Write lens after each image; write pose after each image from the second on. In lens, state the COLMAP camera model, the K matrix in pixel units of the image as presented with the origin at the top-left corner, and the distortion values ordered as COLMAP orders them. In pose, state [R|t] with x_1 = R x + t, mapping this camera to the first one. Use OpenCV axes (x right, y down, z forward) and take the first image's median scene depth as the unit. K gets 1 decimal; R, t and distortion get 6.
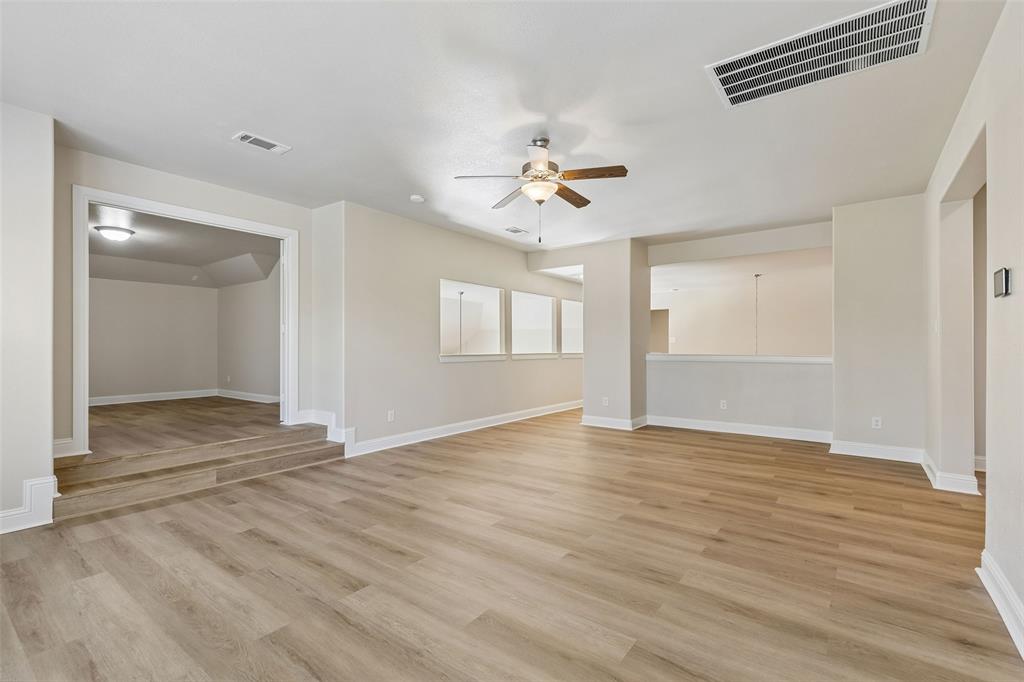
lens RADIAL K [[463.8, 0, 517.2], [0, 463.8, 347.0], [0, 0, 1]] dist [0.010575, -0.000533]
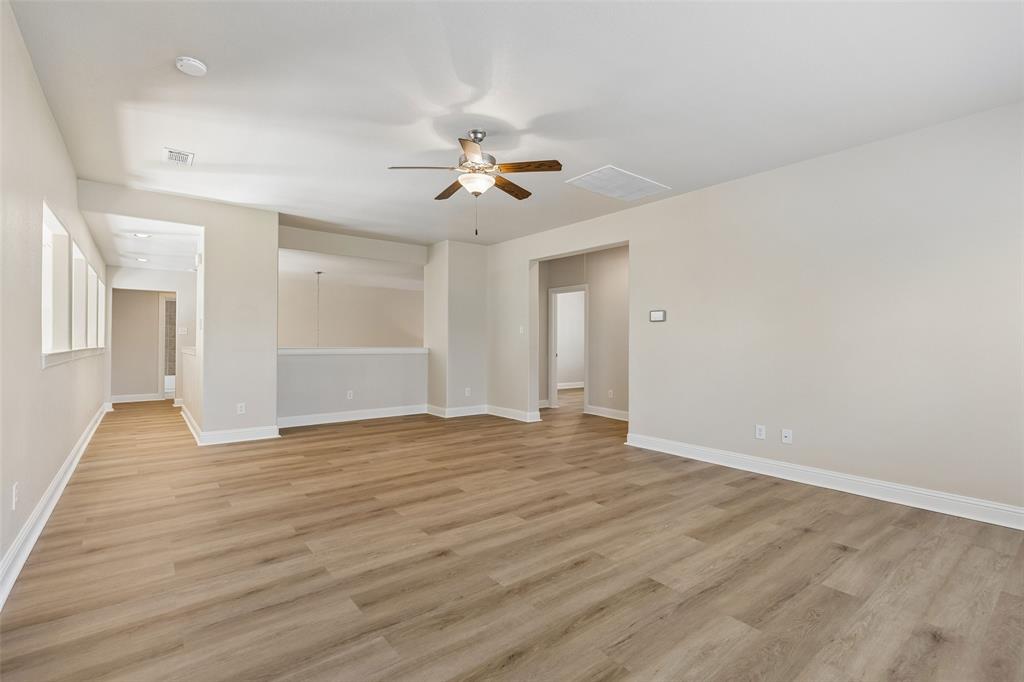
lens RADIAL K [[463.8, 0, 516.2], [0, 463.8, 340.2], [0, 0, 1]] dist [0.010575, -0.000533]
pose [[0.252048, 0.006303, 0.967694, -1.115586], [-0.008187, 0.999957, -0.004381, 0.002658], [-0.967680, -0.006819, 0.252089, 0.839178]]
